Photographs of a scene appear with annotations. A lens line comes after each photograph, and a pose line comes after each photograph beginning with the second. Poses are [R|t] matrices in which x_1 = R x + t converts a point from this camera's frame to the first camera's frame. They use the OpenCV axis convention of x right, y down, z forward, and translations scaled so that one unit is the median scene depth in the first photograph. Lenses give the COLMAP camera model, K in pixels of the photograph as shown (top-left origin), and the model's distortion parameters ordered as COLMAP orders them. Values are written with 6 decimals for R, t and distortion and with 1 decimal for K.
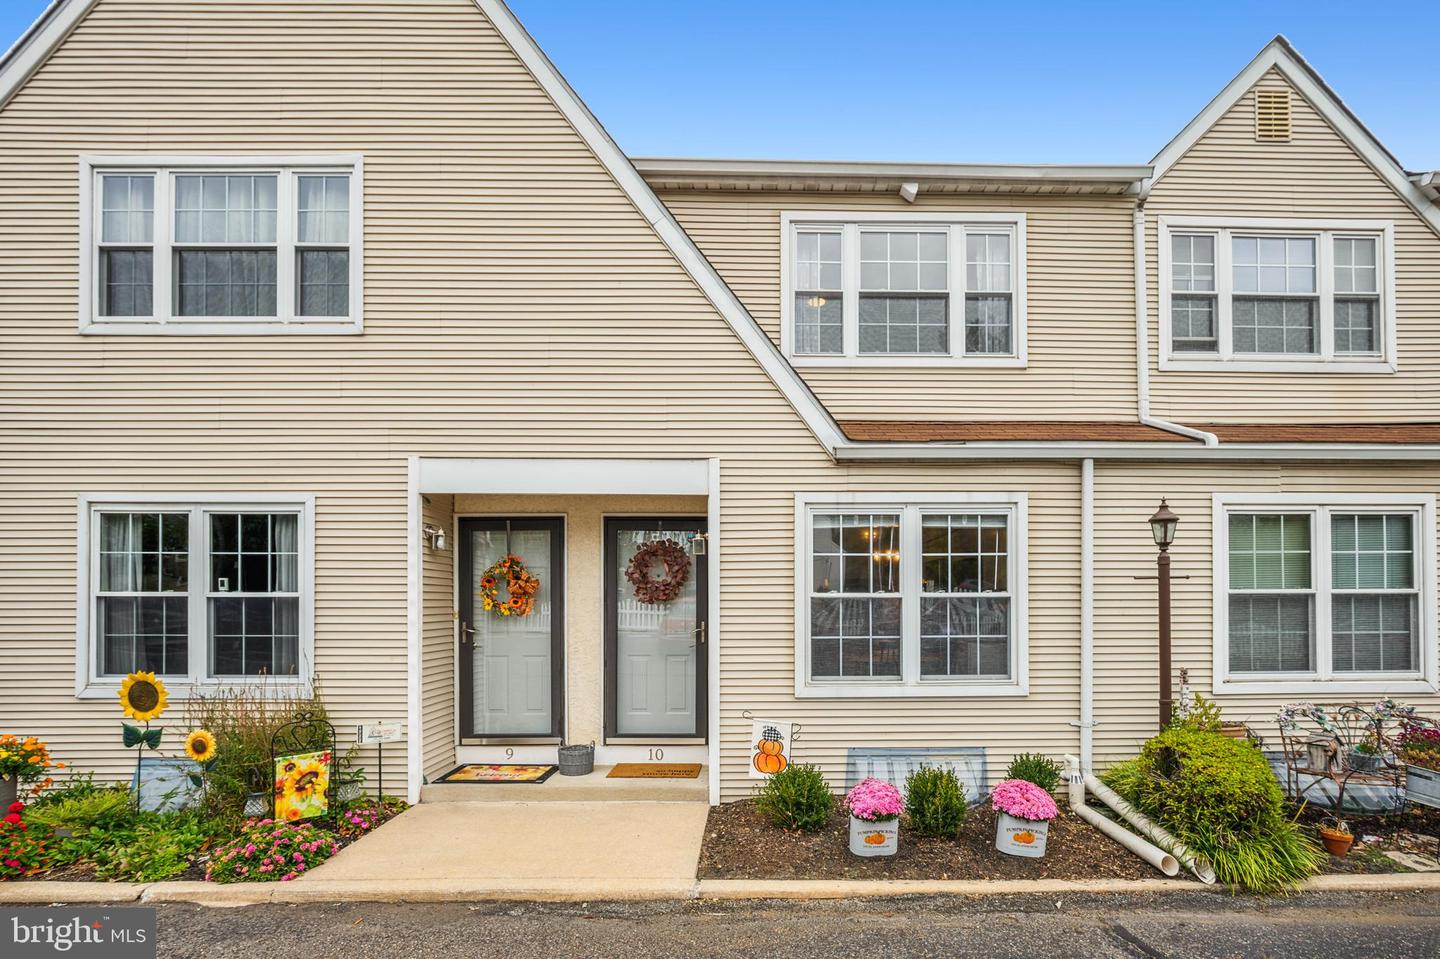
lens RADIAL K [[670.7, 0, 812.7], [0, 670.7, 526.4], [0, 0, 1]] dist [-0.009670, 0.000484]
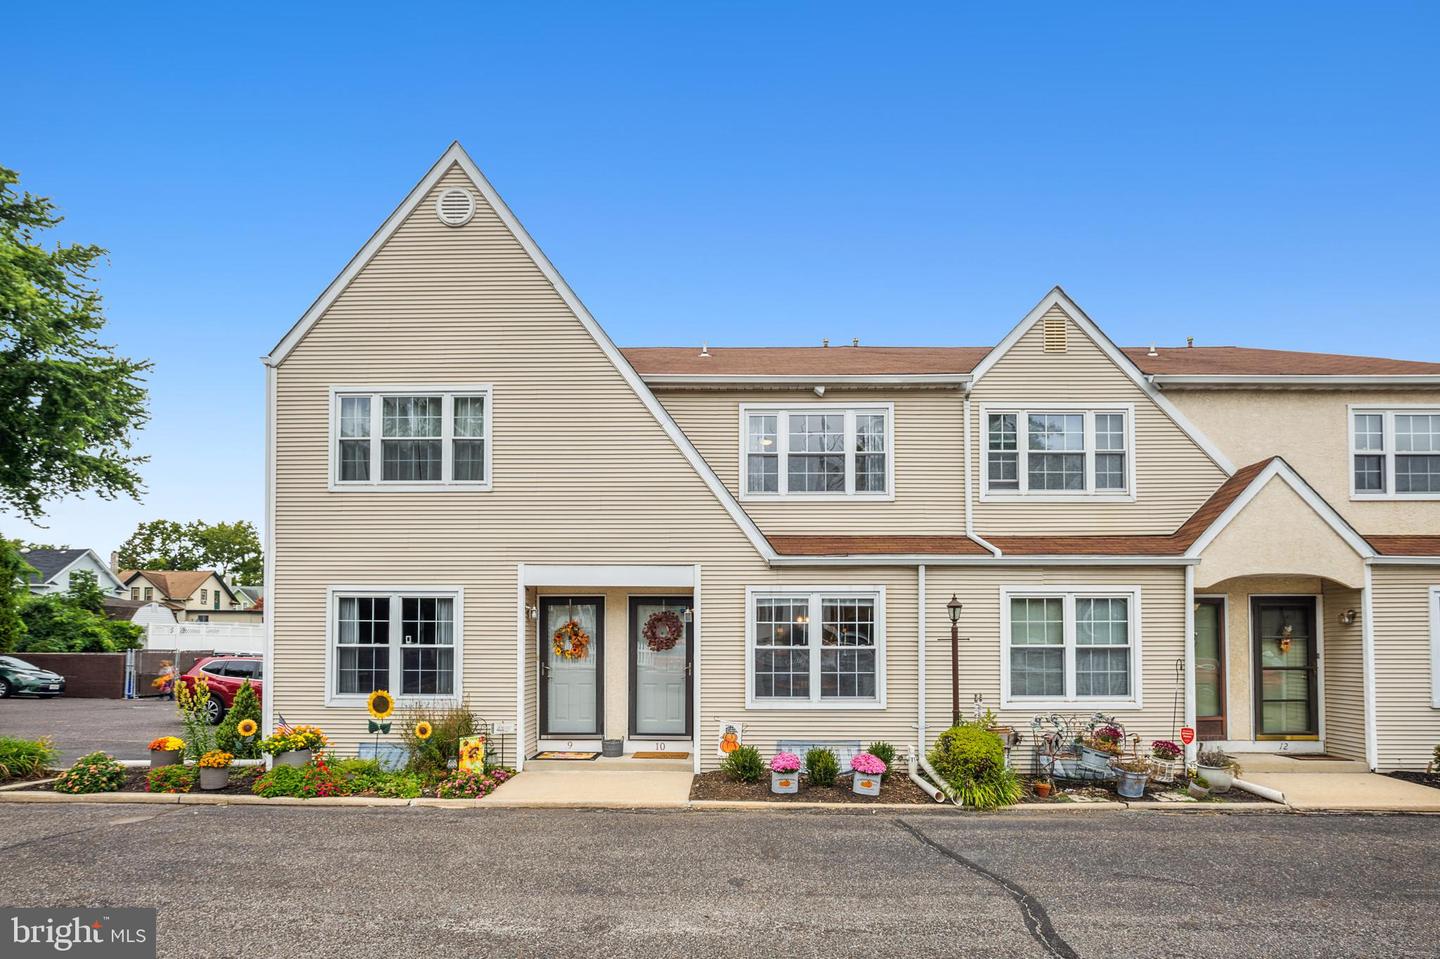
lens RADIAL K [[676.0, 0, 759.6], [0, 676.0, 522.3], [0, 0, 1]] dist [-0.005470, -0.000307]
pose [[0.998951, -0.004796, -0.045532, 0.085556], [0.002274, 0.998468, -0.055282, -0.113756], [0.045728, 0.055121, 0.997432, -0.686842]]
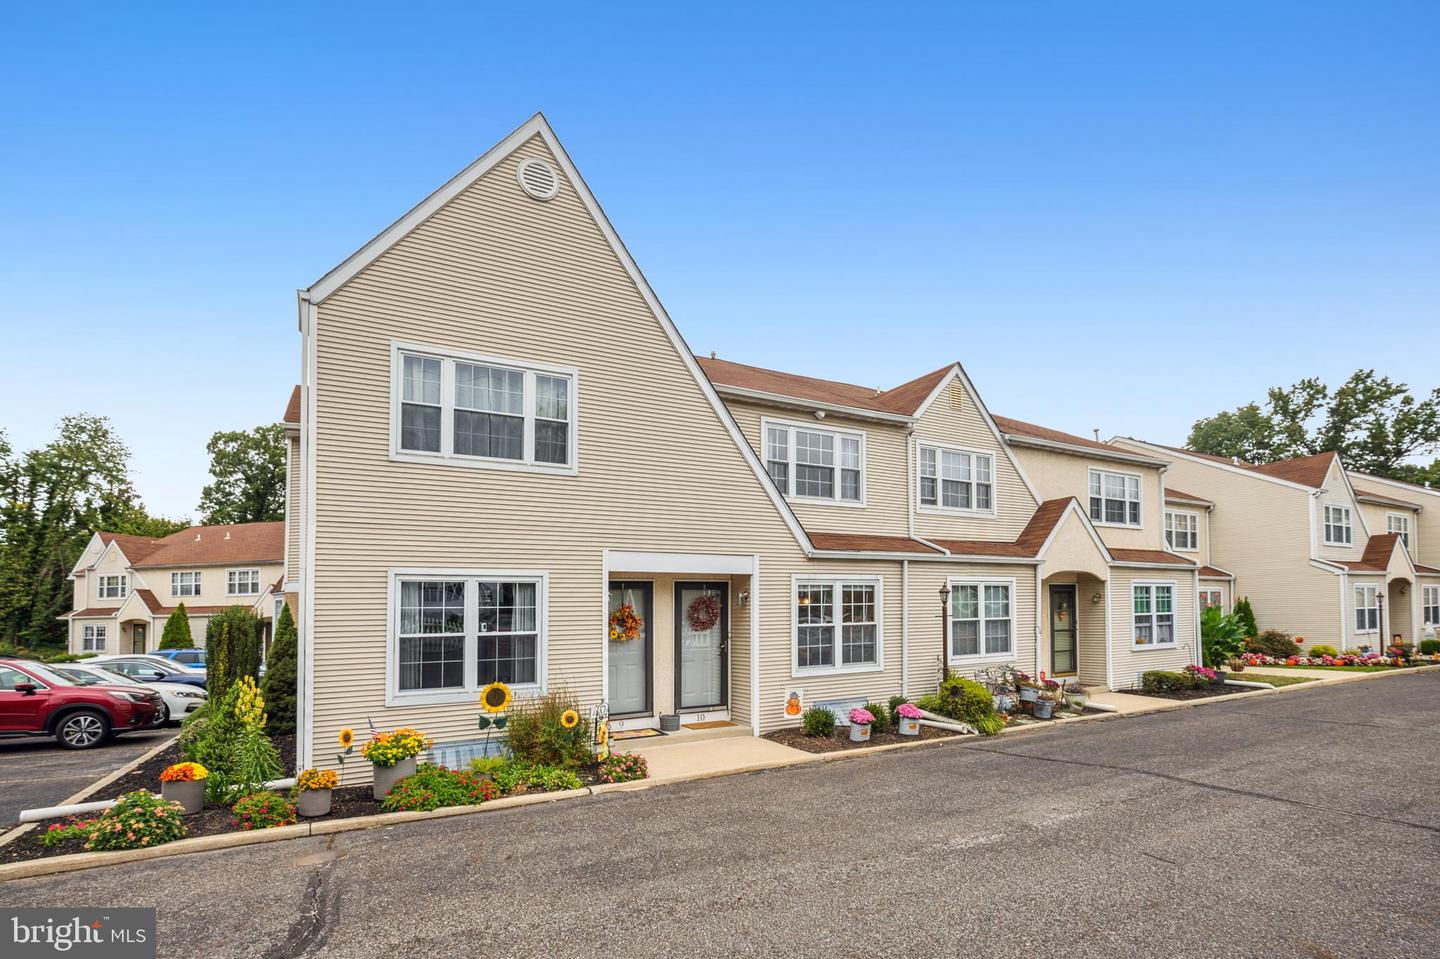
lens RADIAL K [[658.8, 0, 721.0], [0, 658.8, 485.6], [0, 0, 1]] dist [0.001751, 0.000102]
pose [[0.893564, 0.071540, 0.443199, -1.099705], [-0.038557, 0.995803, -0.083001, -0.139983], [-0.447277, 0.057078, 0.892572, -0.671842]]
